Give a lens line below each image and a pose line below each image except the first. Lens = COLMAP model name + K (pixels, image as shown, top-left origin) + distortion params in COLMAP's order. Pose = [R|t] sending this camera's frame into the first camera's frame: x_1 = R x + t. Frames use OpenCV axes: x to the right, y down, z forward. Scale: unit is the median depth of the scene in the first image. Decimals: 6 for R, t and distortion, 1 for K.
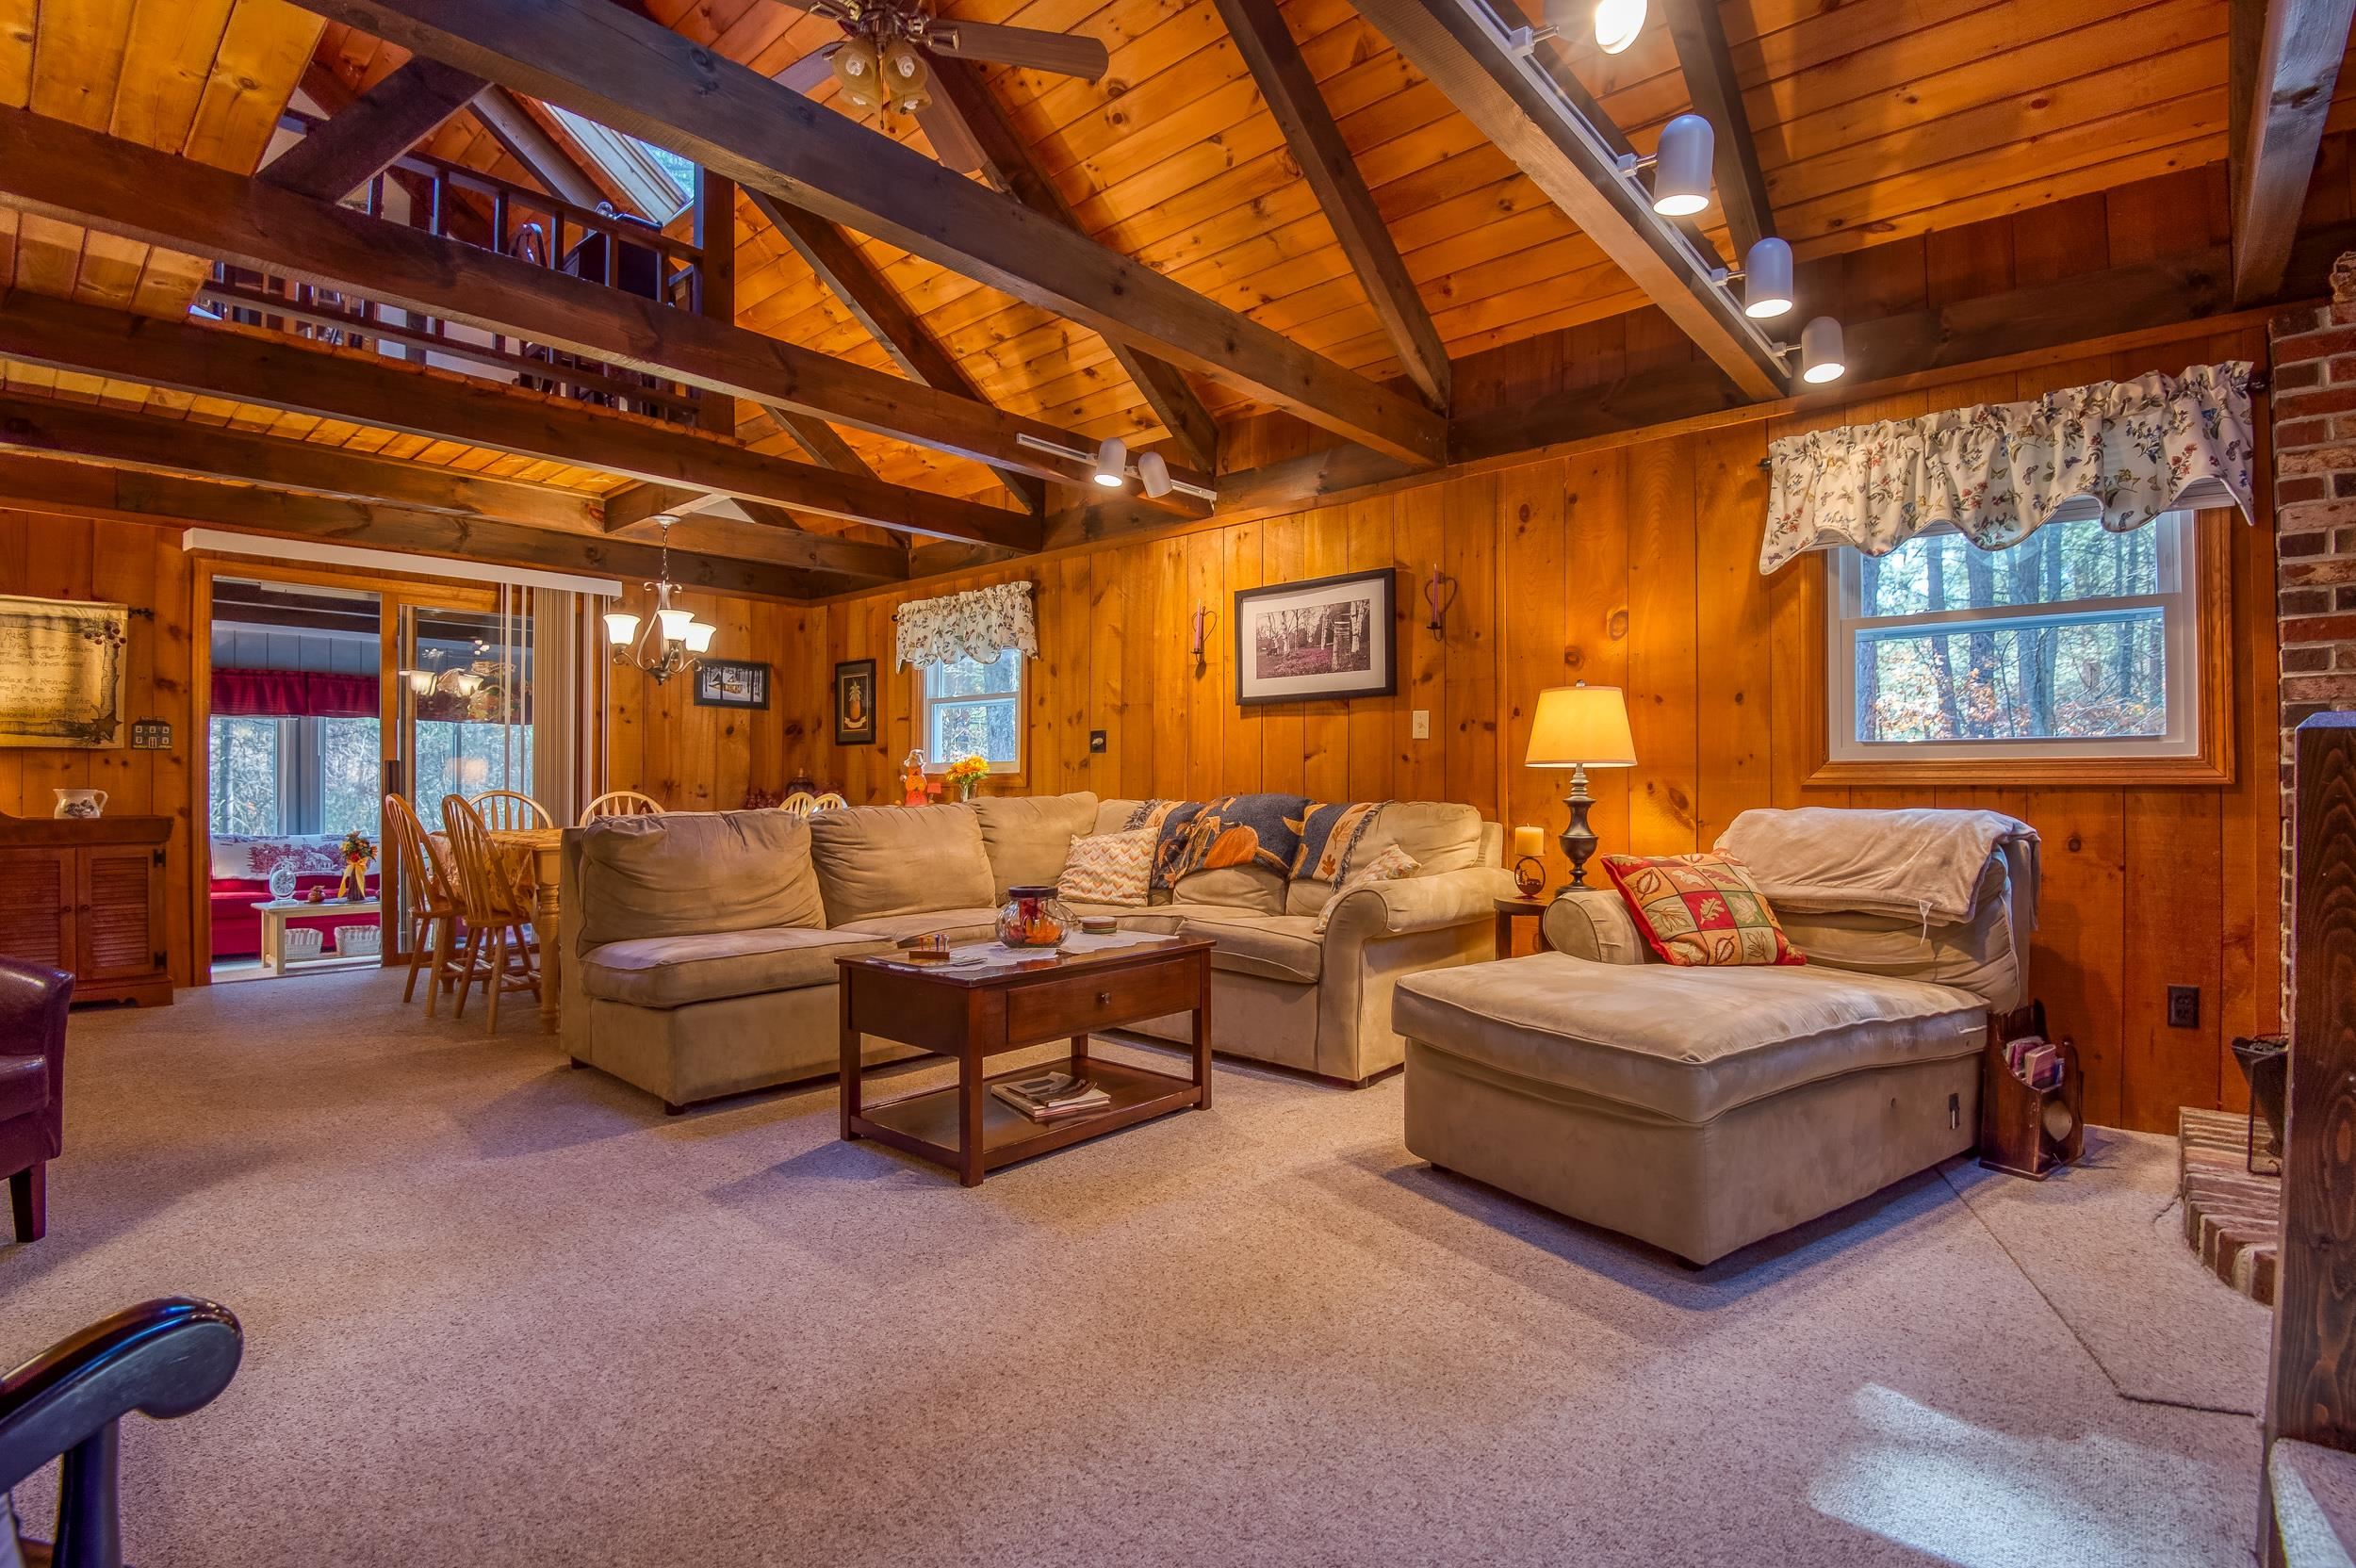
lens RADIAL K [[1100.8, 0, 1198.6], [0, 1100.8, 790.1], [0, 0, 1]] dist [-0.030181, -0.010380]
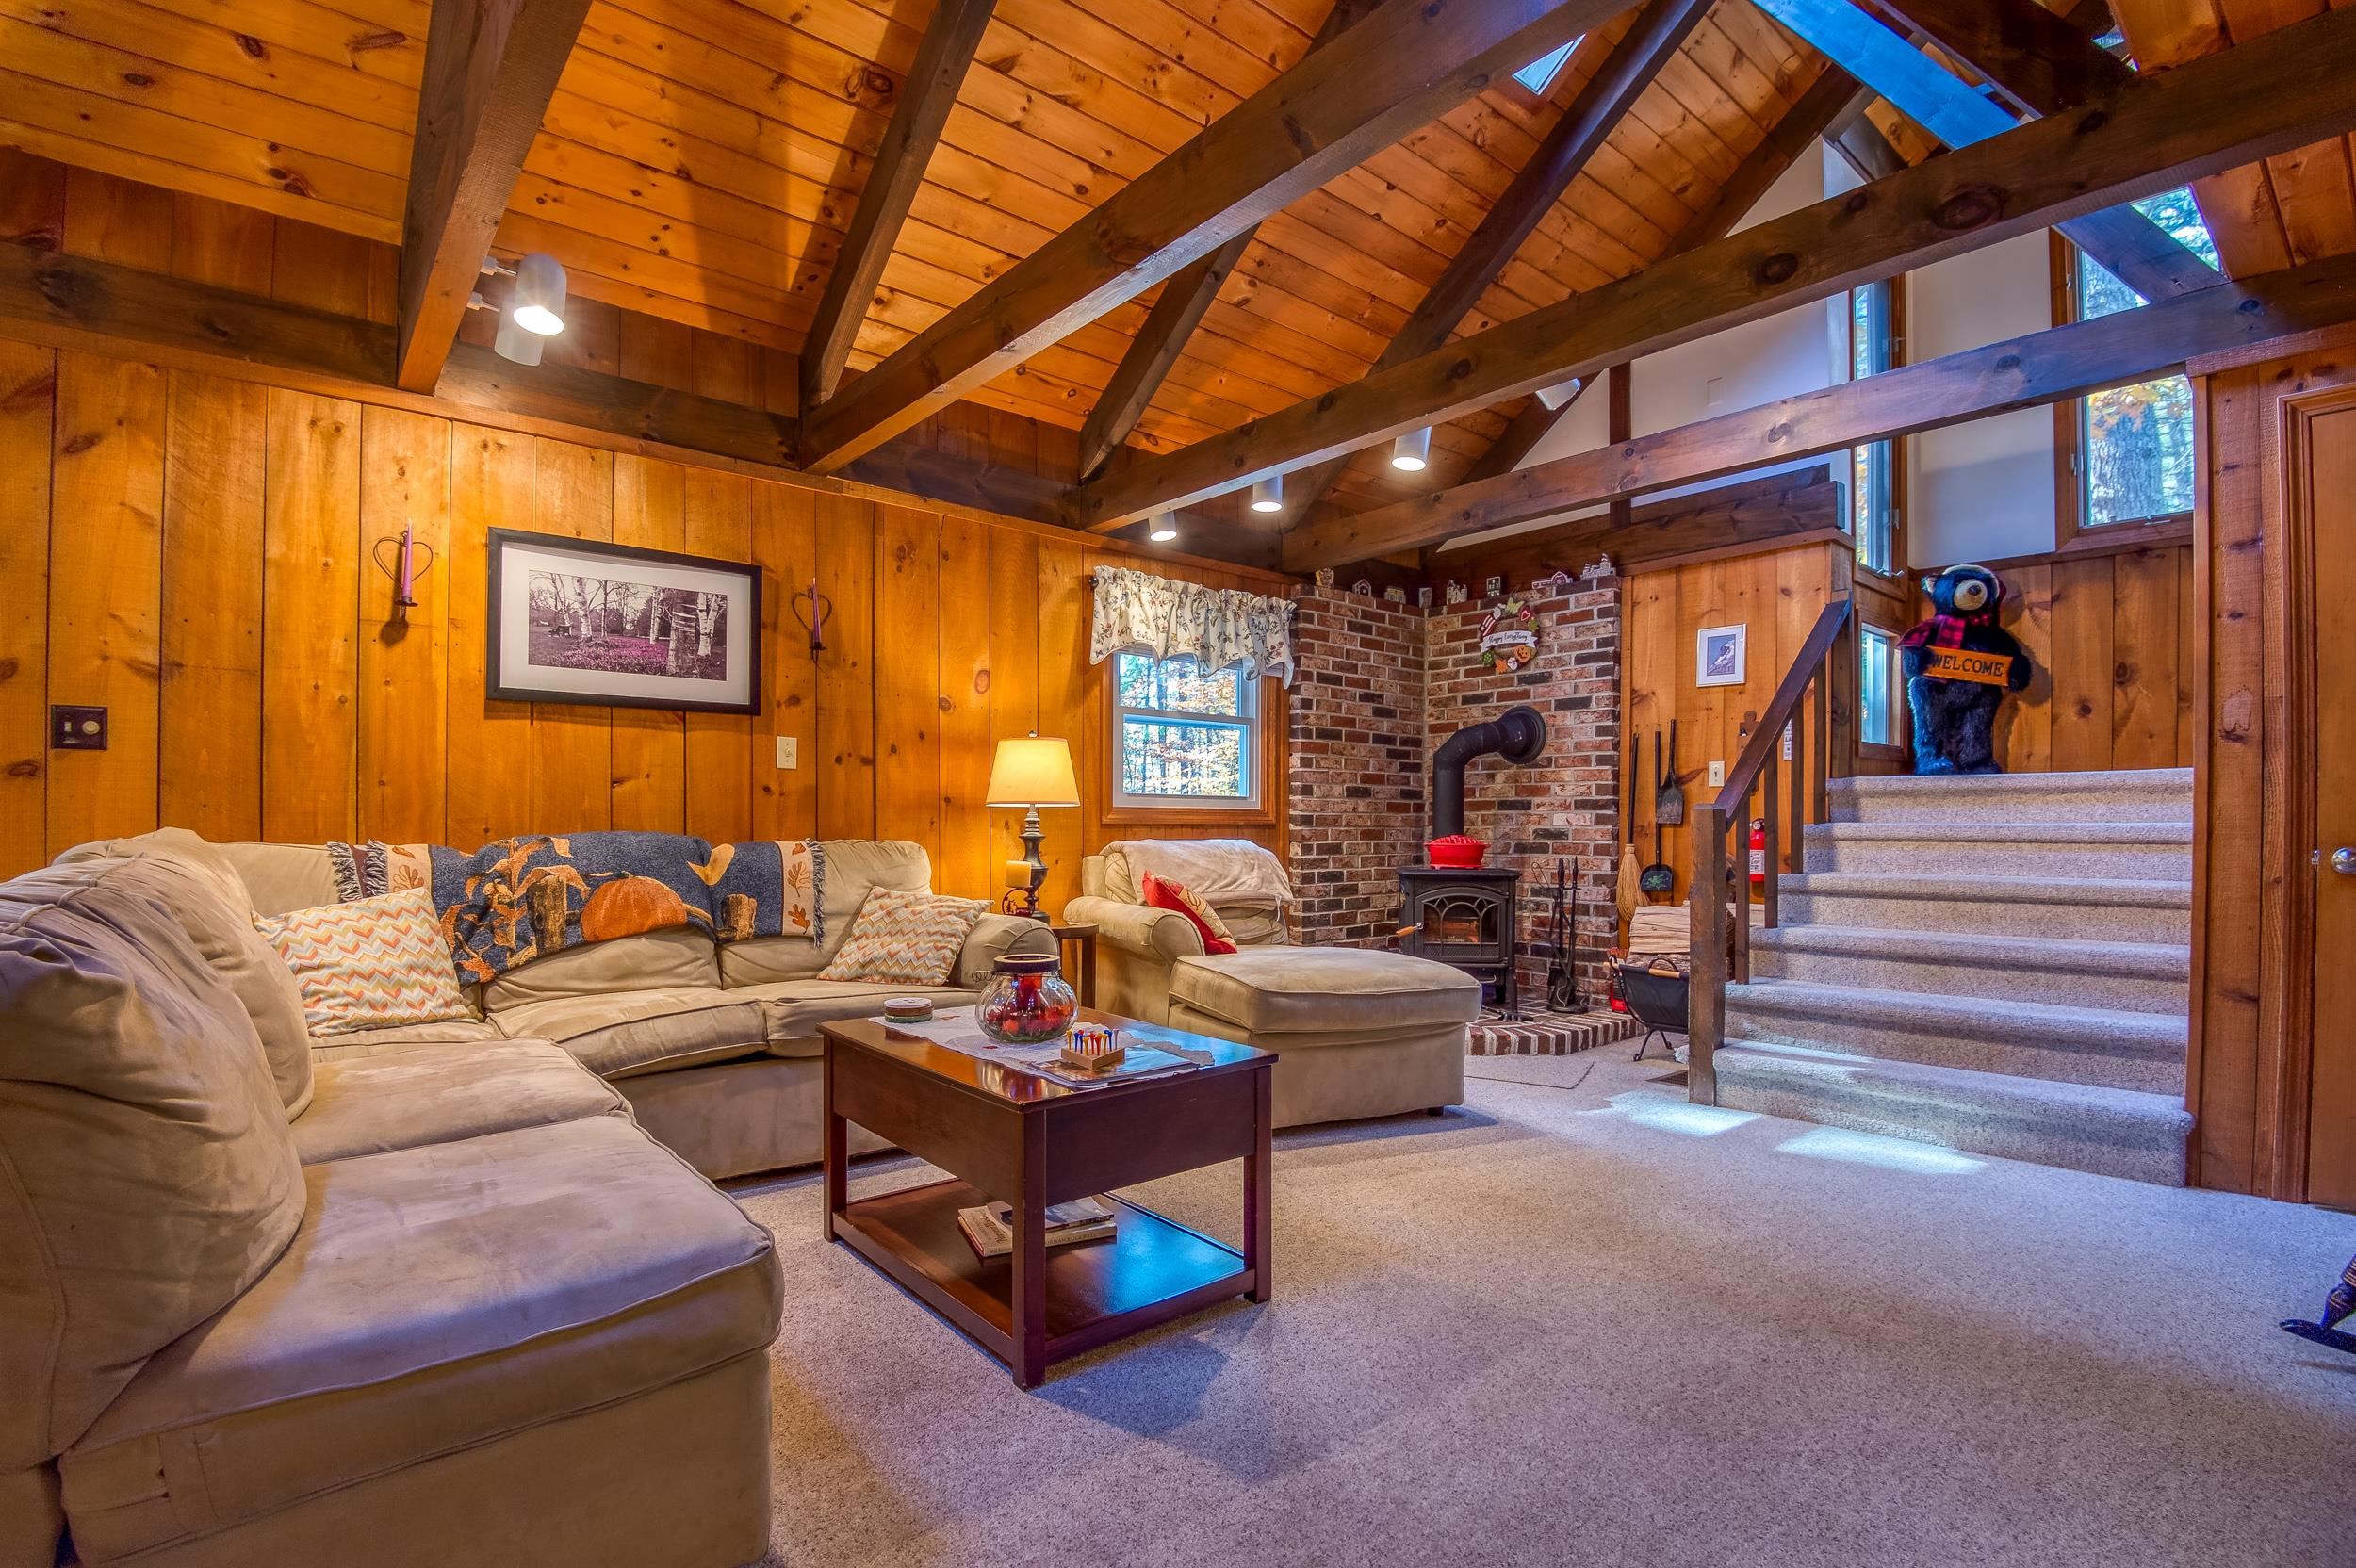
lens RADIAL K [[1100.8, 0, 1177.9], [0, 1100.8, 827.5], [0, 0, 1]] dist [-0.030181, -0.010380]
pose [[0.158844, 0.004447, 0.987294, -0.559414], [0.000174, 0.999990, -0.004533, 0.003864], [-0.987304, 0.000892, 0.158842, 0.499438]]
